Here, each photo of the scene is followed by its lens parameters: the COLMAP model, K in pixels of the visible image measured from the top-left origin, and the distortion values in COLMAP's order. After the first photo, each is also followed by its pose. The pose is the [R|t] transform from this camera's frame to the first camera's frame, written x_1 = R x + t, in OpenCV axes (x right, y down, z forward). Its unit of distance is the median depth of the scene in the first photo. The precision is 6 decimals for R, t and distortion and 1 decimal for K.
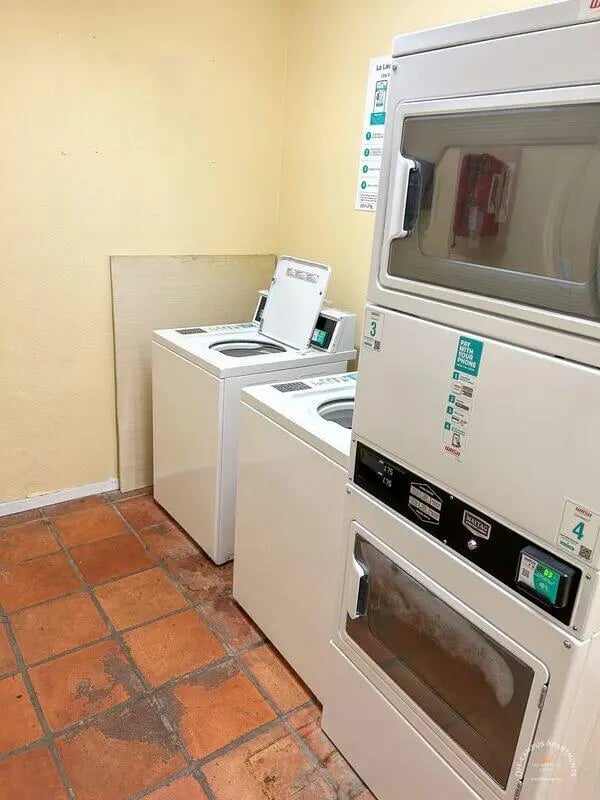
lens RADIAL K [[604.7, 0, 298.4], [0, 604.7, 400.9], [0, 0, 1]] dist [0.041247, -0.002718]
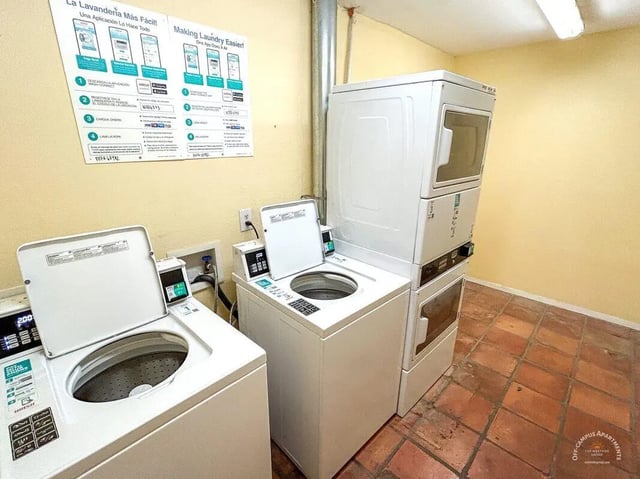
lens RADIAL K [[310.9, 0, 318.3], [0, 310.9, 240.2], [0, 0, 1]] dist [0.003196, 0.001881]
pose [[-0.173225, -0.365612, 0.914506, -0.448546], [0.310595, 0.860881, 0.403006, -0.317130], [-0.934625, 0.353852, -0.035568, 0.789739]]
